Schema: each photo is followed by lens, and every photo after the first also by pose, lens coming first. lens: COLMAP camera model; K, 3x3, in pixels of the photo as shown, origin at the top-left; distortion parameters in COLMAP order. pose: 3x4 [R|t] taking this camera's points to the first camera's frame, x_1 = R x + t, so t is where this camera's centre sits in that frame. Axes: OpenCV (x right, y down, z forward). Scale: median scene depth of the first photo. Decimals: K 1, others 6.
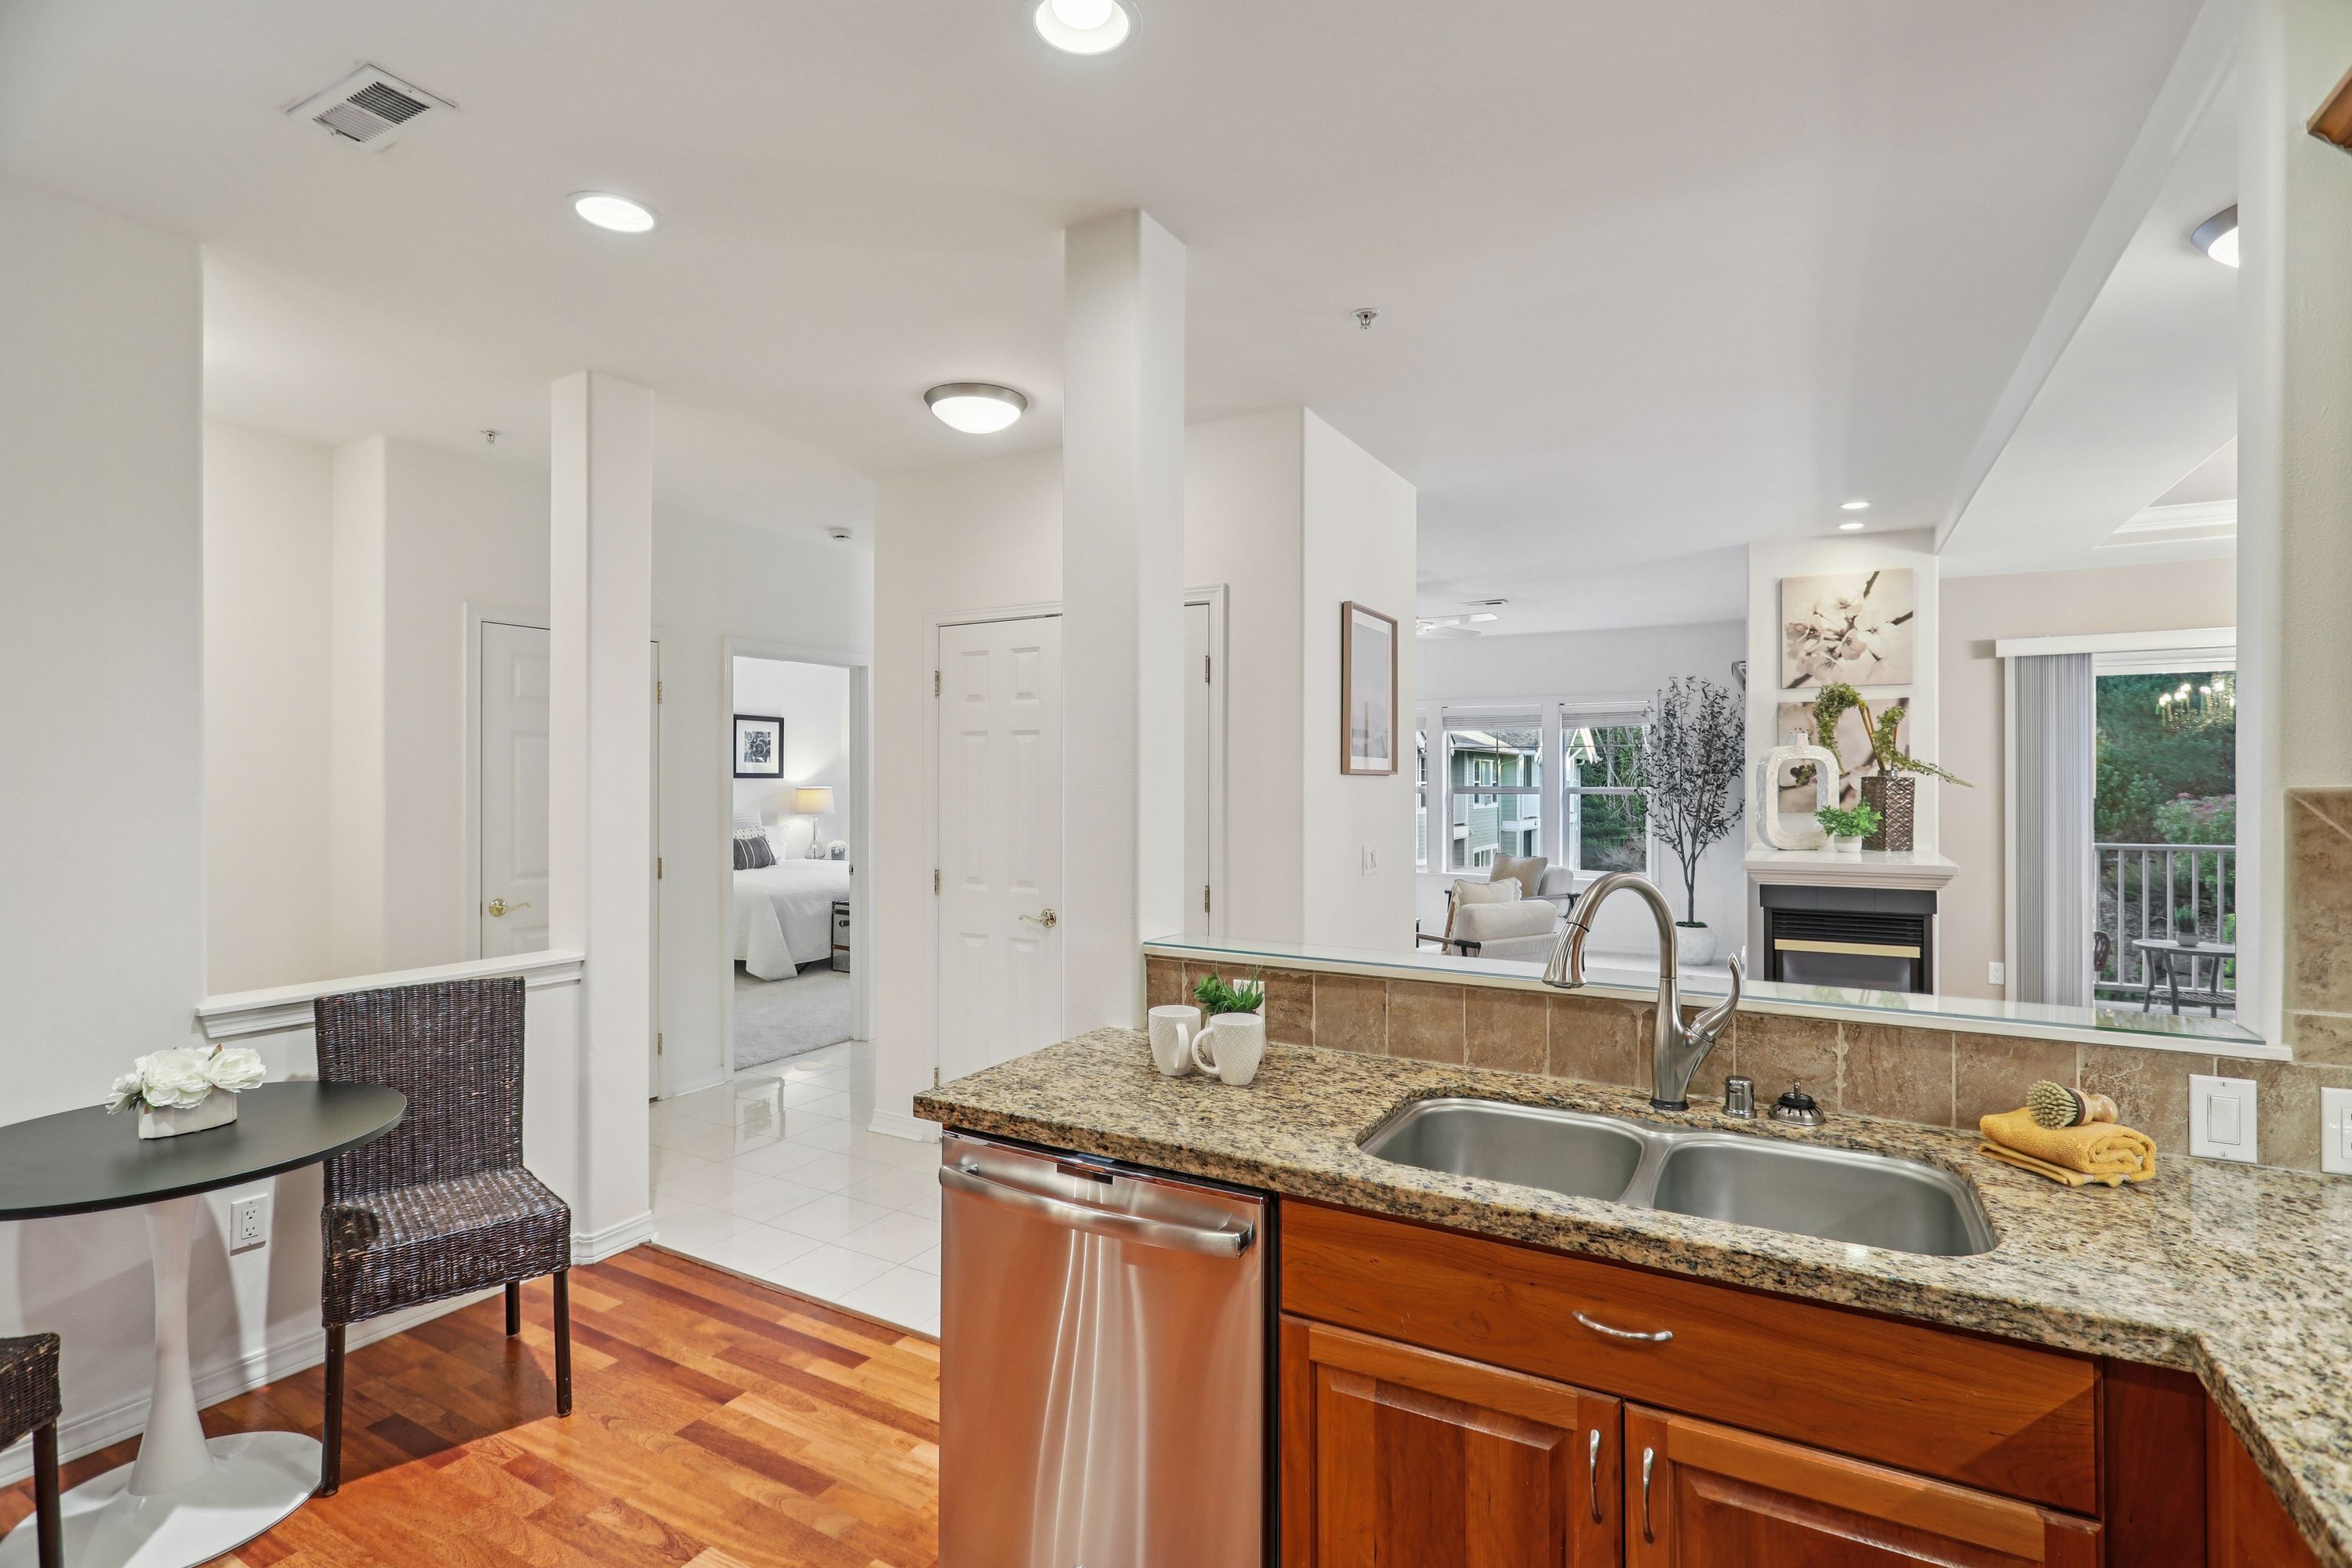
lens RADIAL K [[1107.6, 0, 1185.5], [0, 1107.6, 773.2], [0, 0, 1]] dist [-0.001874, 0.002495]
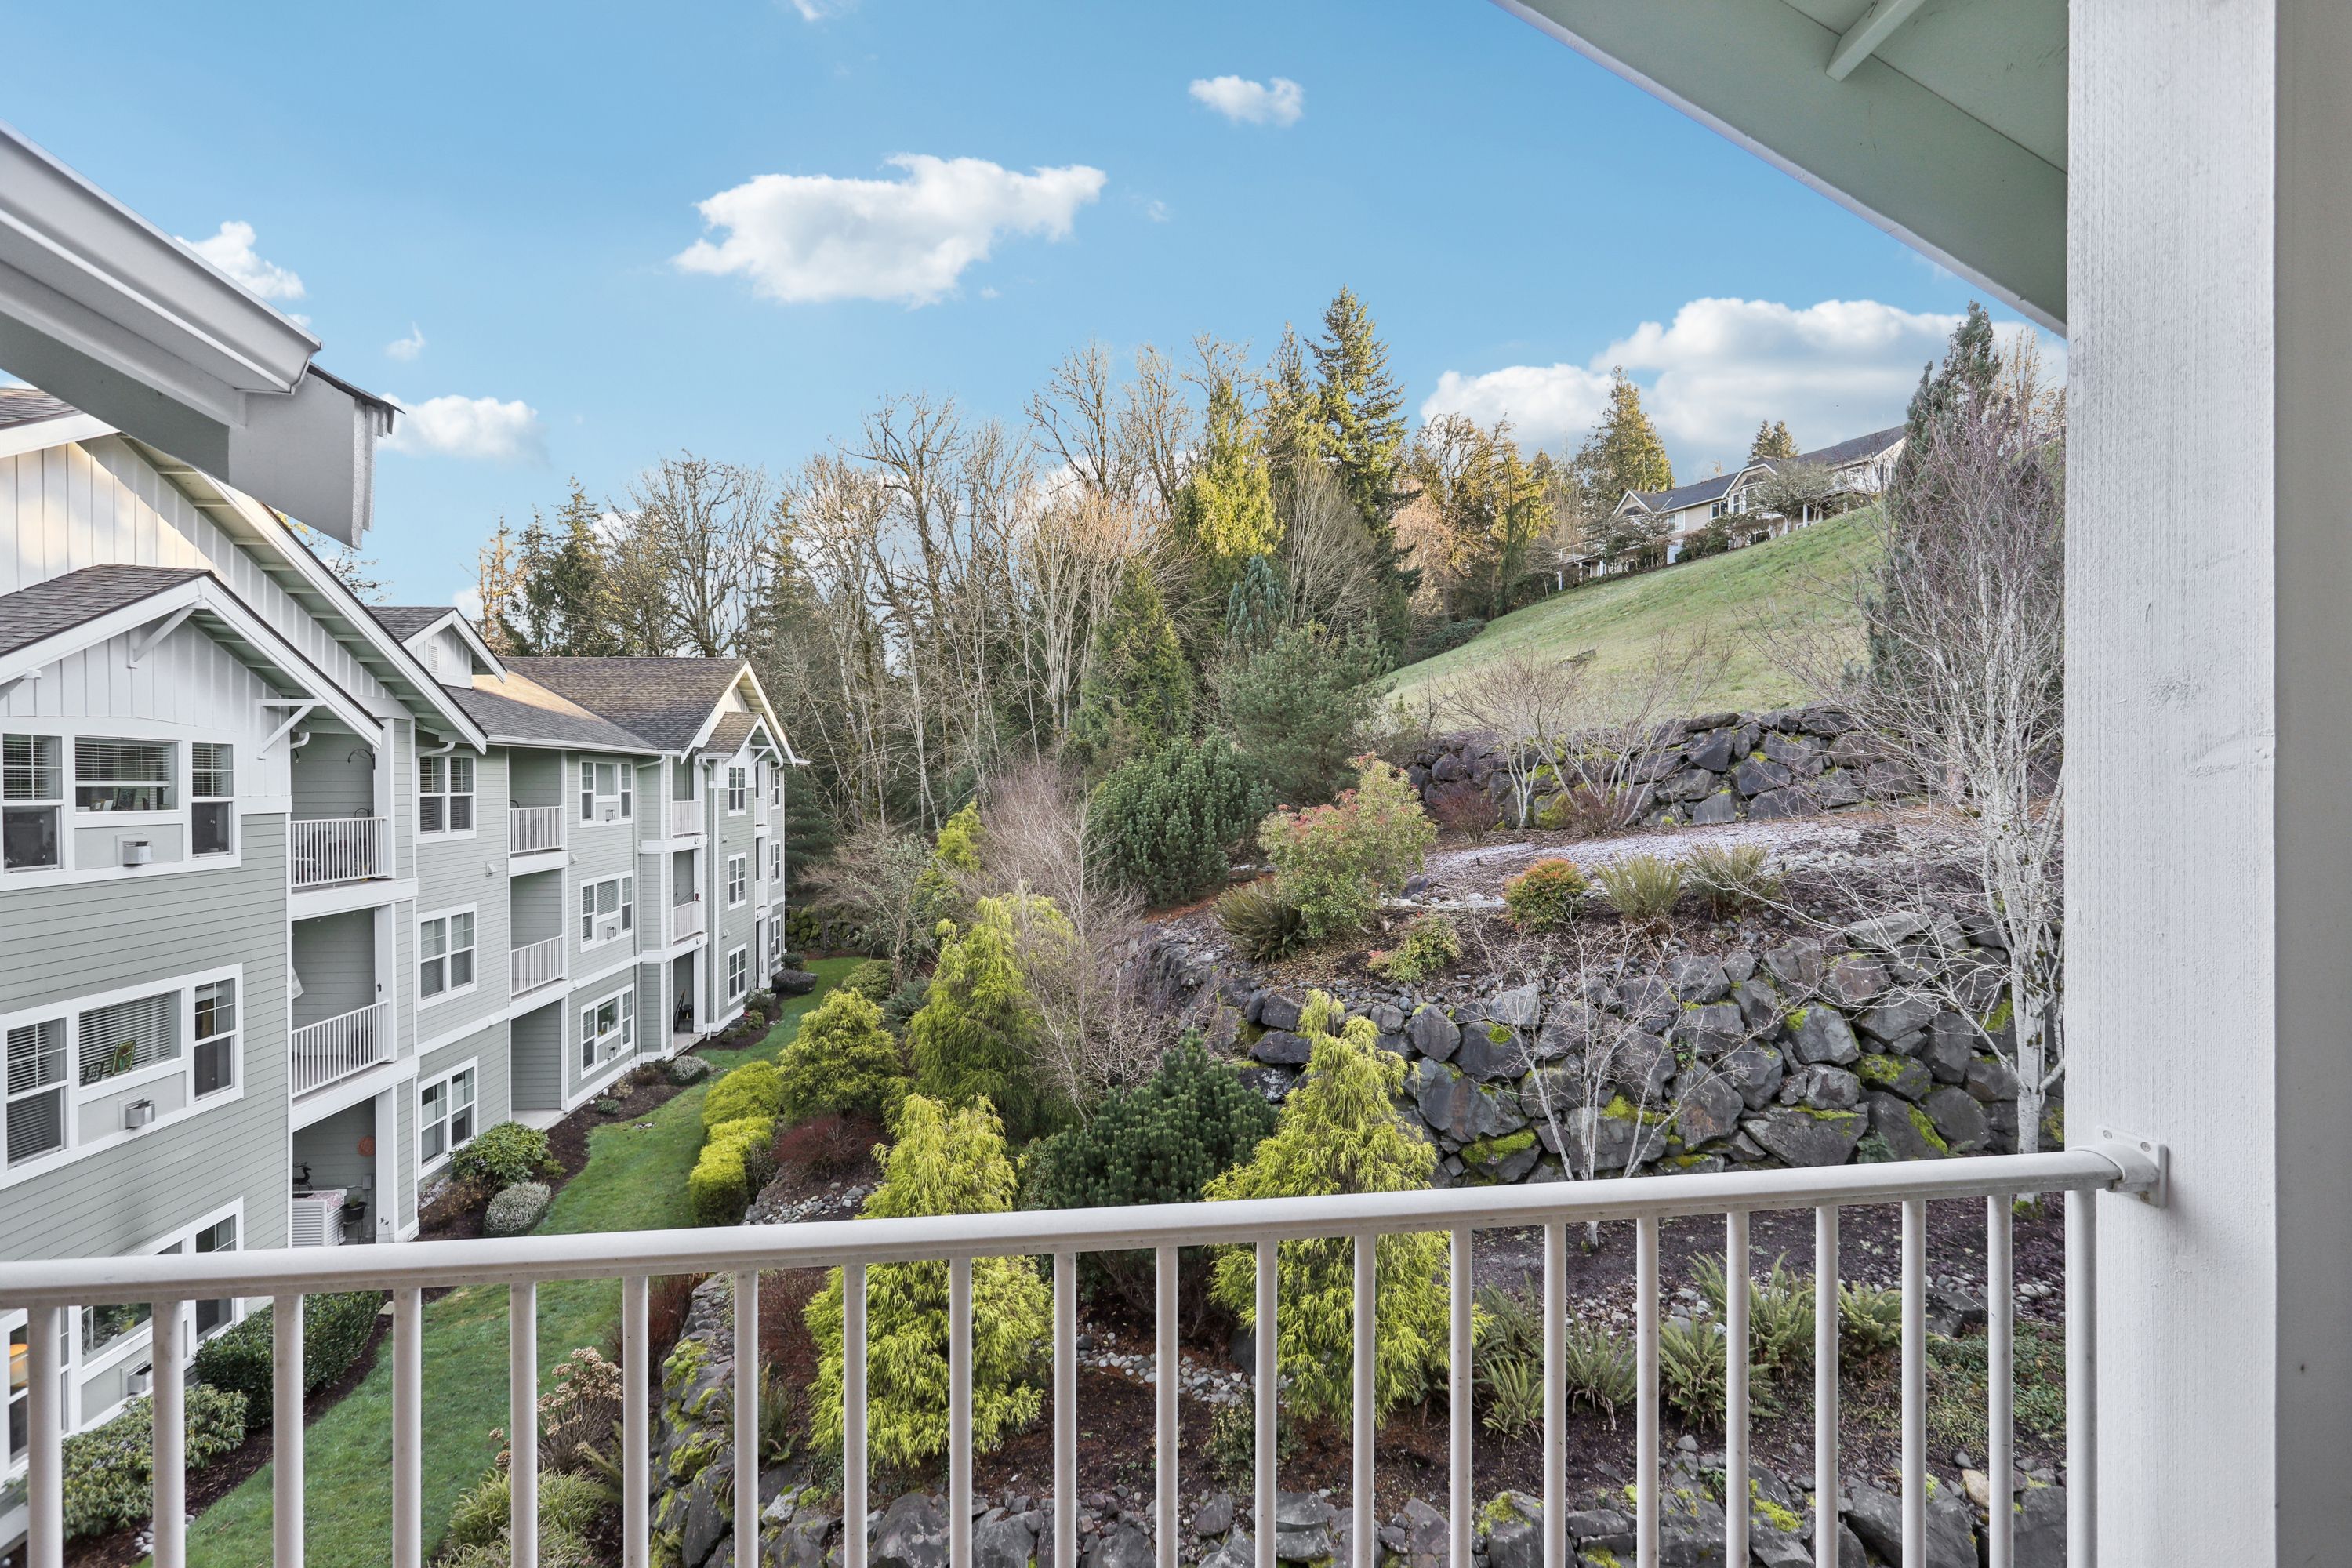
lens RADIAL K [[1107.6, 0, 1166.9], [0, 1107.6, 797.5], [0, 0, 1]] dist [-0.001874, 0.002495]
pose [[0.823054, -0.013100, 0.567812, 1.088690], [0.002333, 0.999804, 0.019685, -0.012577], [-0.567958, -0.014877, 0.822923, 1.113224]]
